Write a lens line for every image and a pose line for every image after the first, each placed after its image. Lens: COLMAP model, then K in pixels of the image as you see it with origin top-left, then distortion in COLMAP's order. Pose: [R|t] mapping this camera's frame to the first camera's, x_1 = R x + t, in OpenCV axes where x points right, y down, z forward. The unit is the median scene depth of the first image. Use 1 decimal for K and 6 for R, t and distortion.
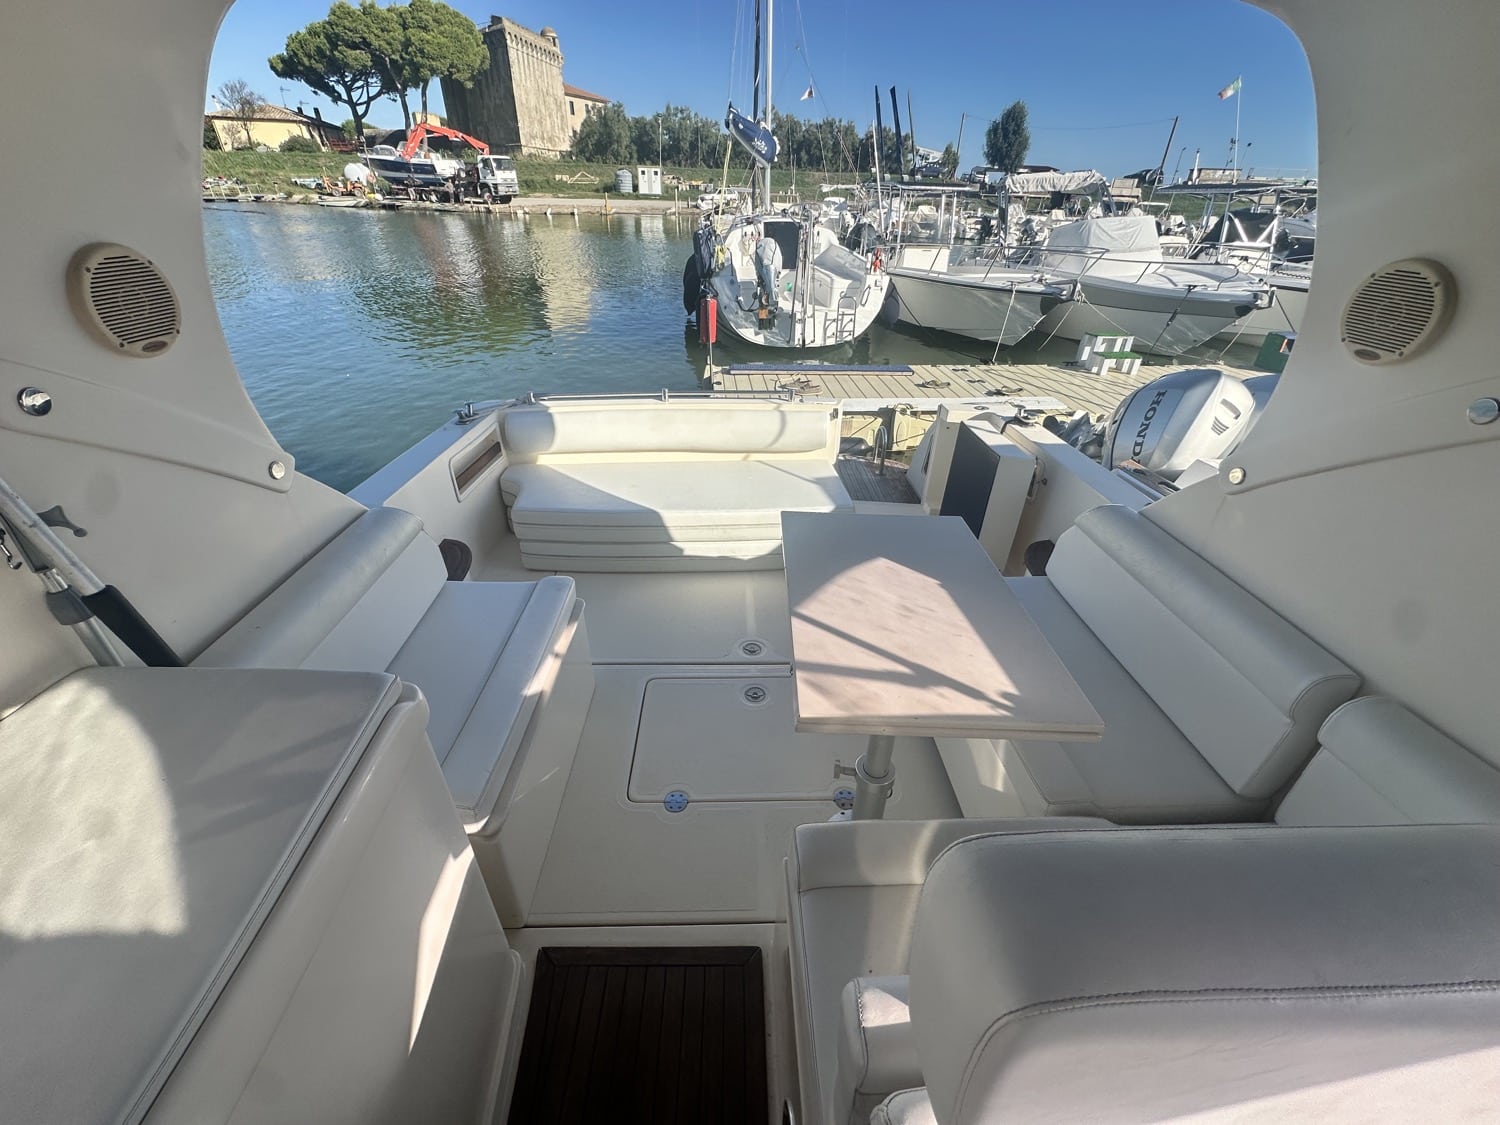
lens RADIAL K [[595.7, 0, 748.3], [0, 595.7, 563.7], [0, 0, 1]] dist [-0.001175, 0.000337]
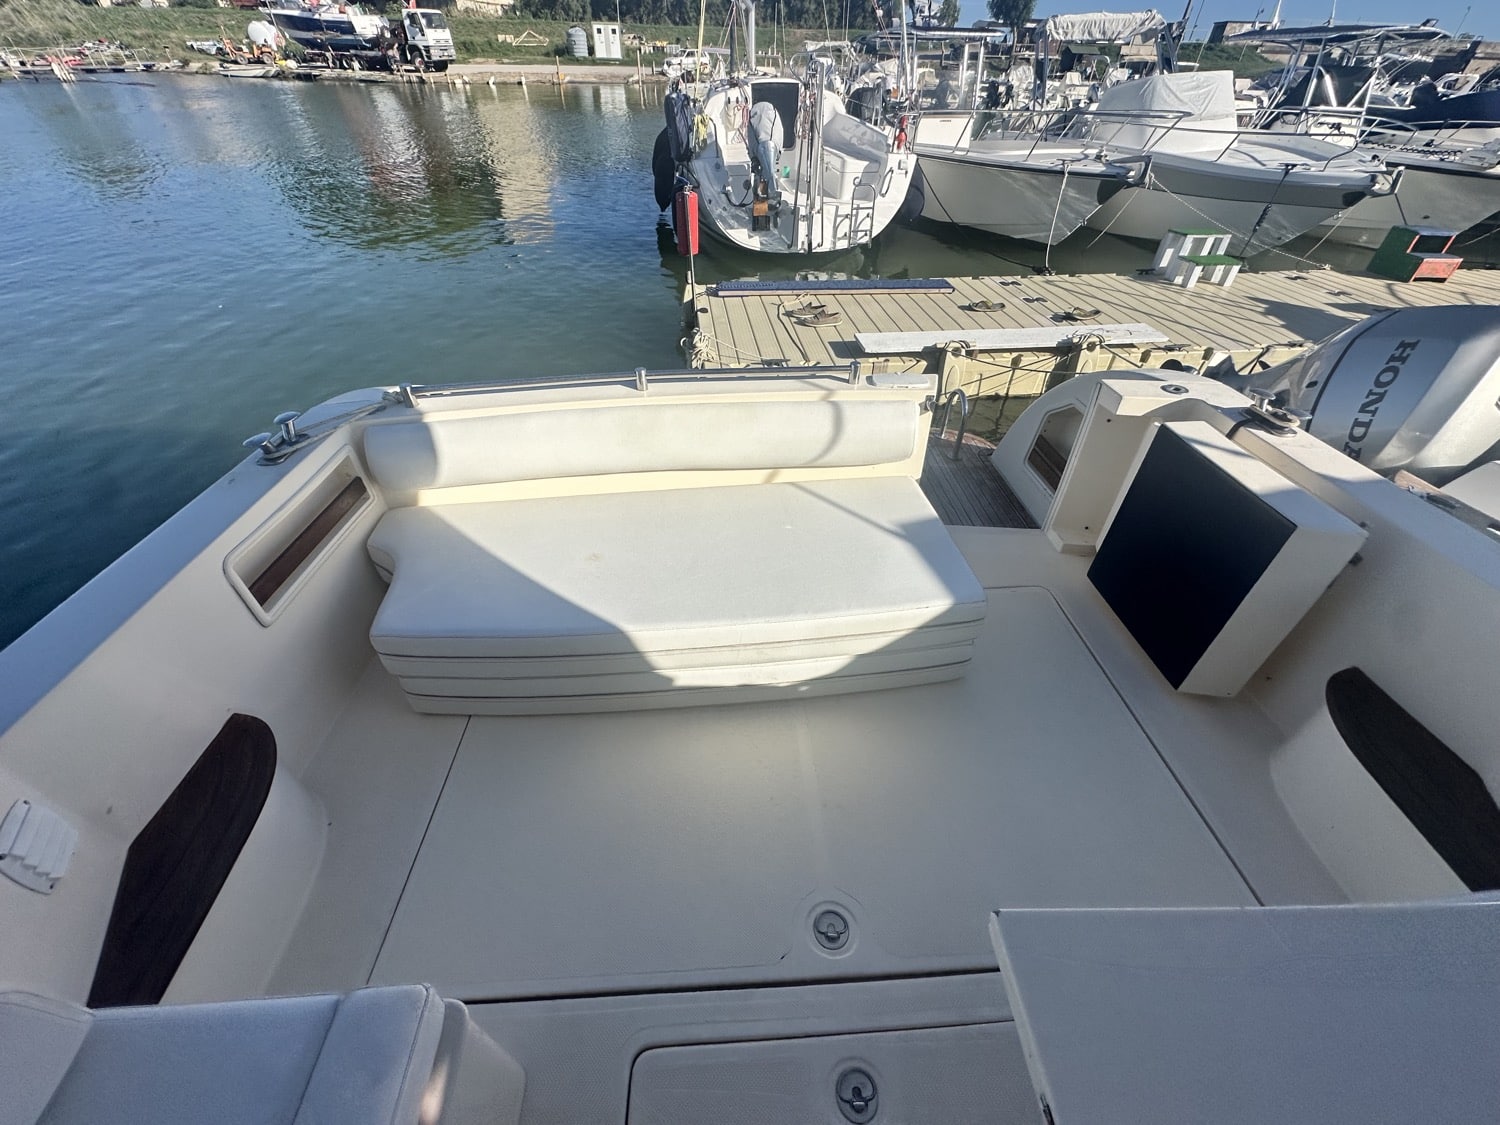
lens RADIAL K [[595.5, 0, 738.3], [0, 595.5, 565.6], [0, 0, 1]] dist [-0.000801, -0.000259]
pose [[0.999668, -0.021727, 0.013852, -0.012190], [0.019437, 0.988775, 0.148145, -0.047929], [-0.016915, -0.147827, 0.988869, 0.104412]]
